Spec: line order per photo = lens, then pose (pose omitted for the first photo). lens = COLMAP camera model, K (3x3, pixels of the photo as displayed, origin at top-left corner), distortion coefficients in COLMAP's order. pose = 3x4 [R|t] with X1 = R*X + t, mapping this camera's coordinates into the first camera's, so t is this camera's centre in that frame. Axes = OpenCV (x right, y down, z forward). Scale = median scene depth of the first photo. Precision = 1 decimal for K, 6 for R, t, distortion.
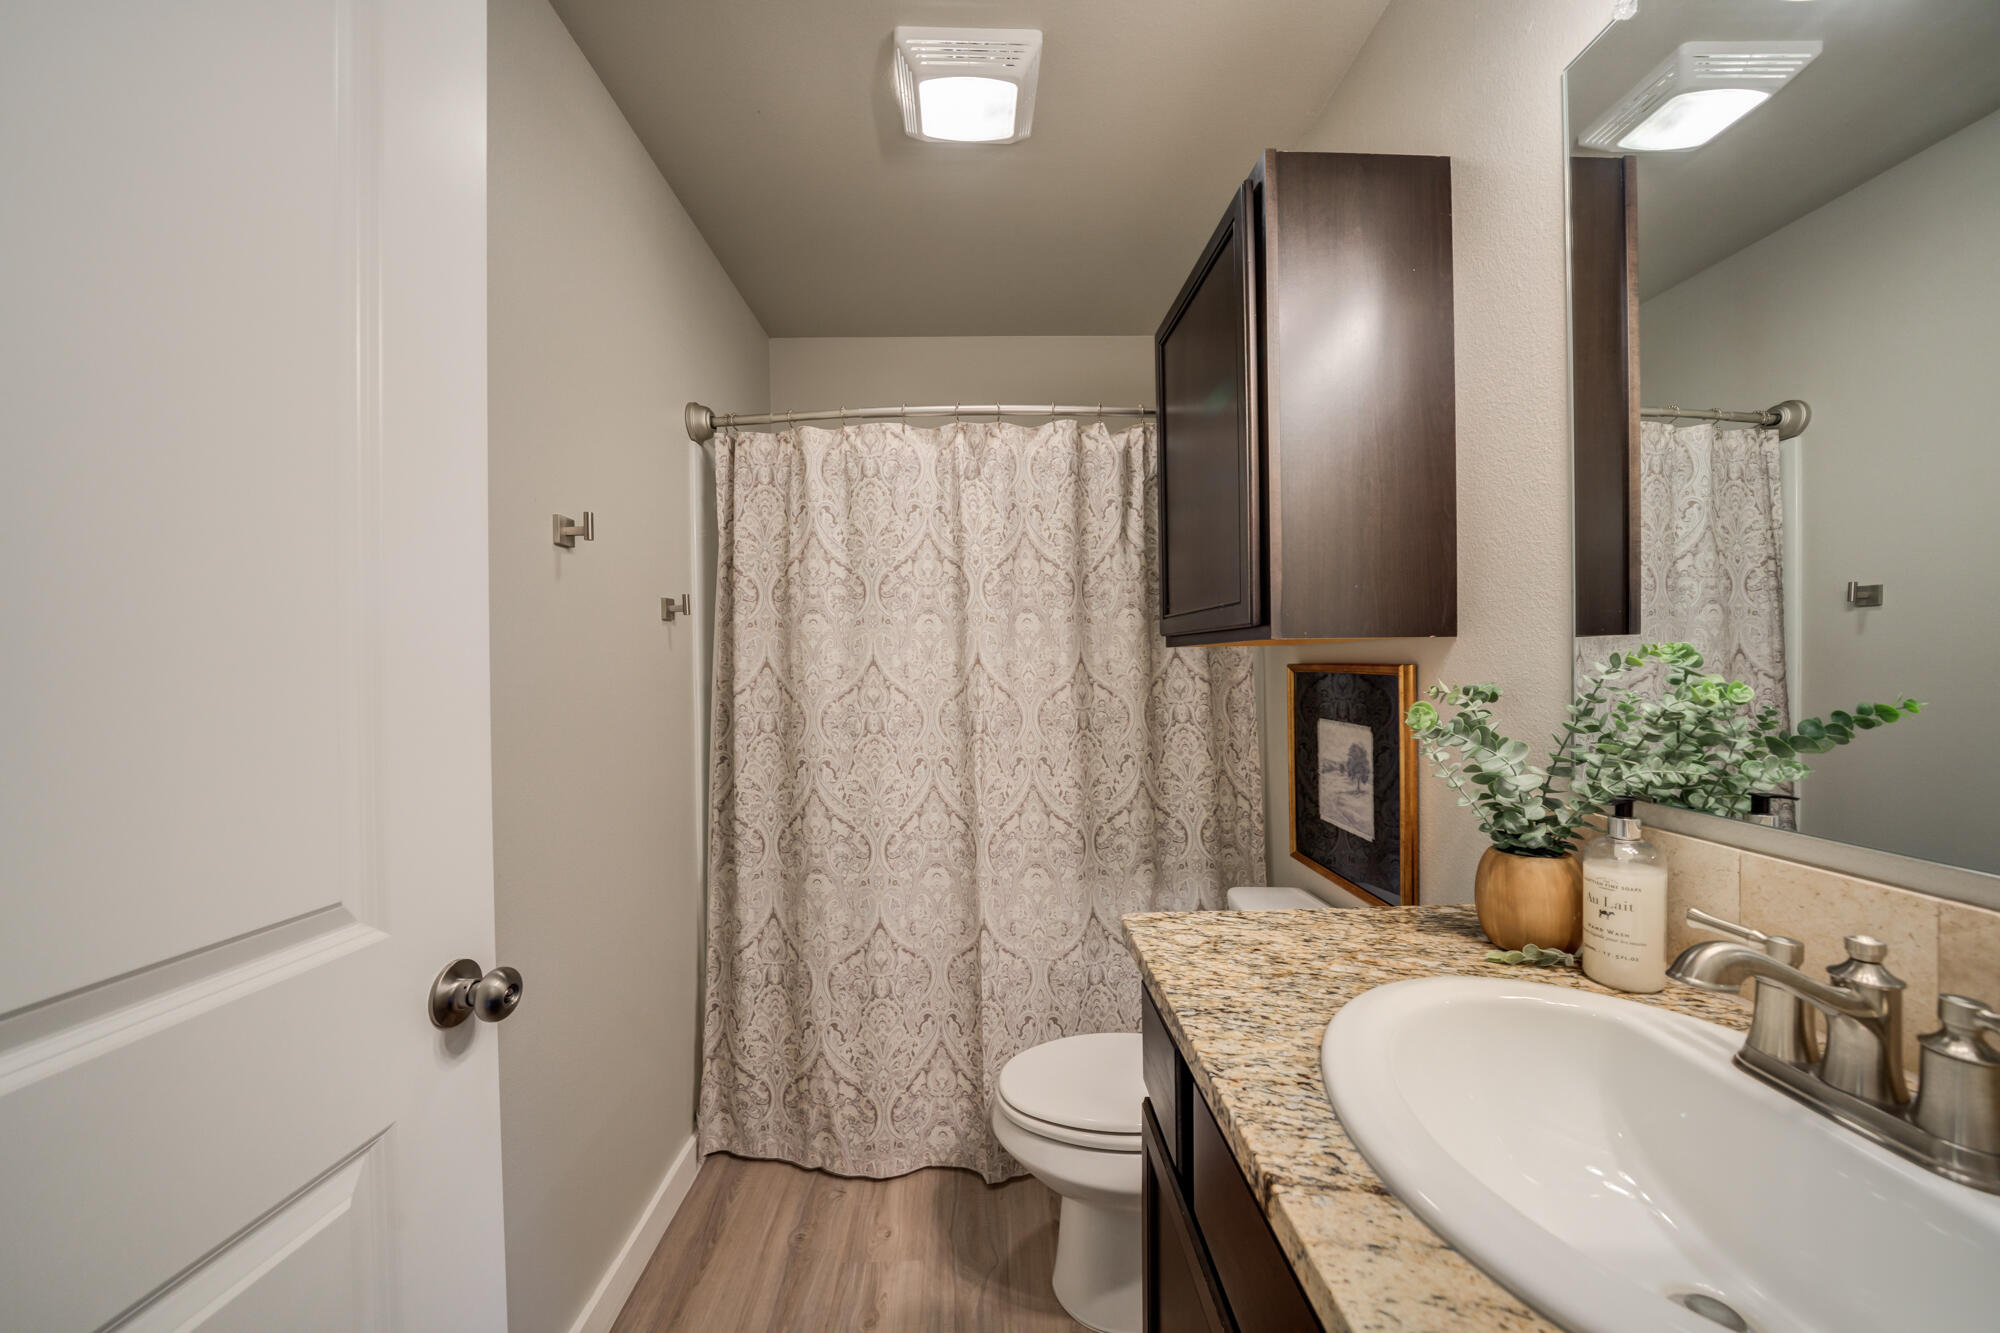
lens RADIAL K [[741.8, 0, 984.9], [0, 741.8, 668.9], [0, 0, 1]] dist [-0.013265, 0.000194]
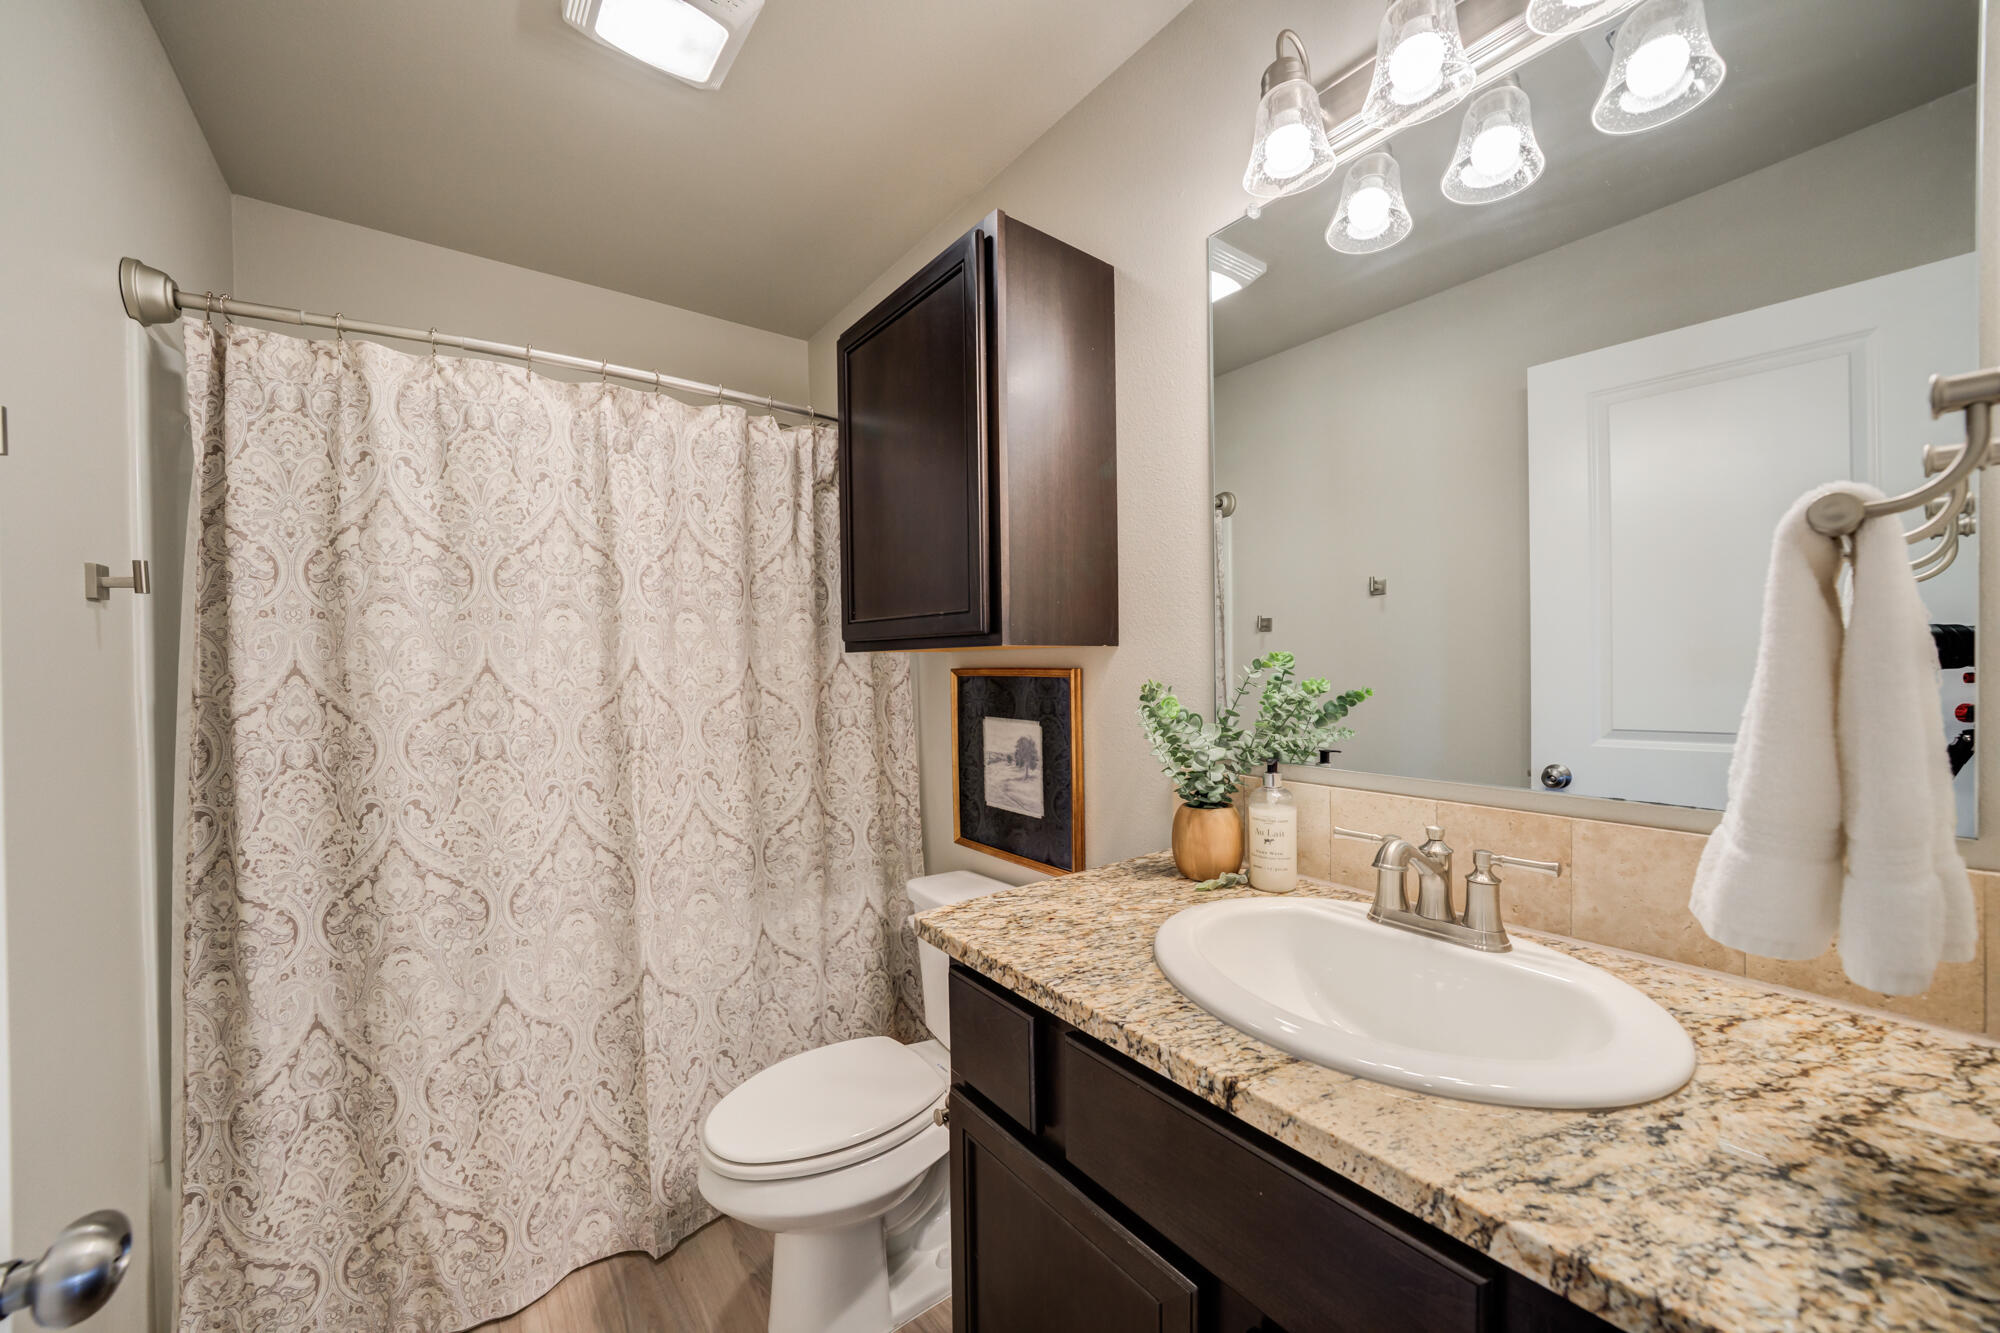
lens RADIAL K [[737.9, 0, 996.6], [0, 737.9, 686.0], [0, 0, 1]] dist [-0.031181, 0.009944]
pose [[0.804944, -0.015559, 0.593147, -0.172674], [0.006104, 0.999820, 0.017943, -0.000529], [-0.593319, -0.010823, 0.804894, 0.064061]]
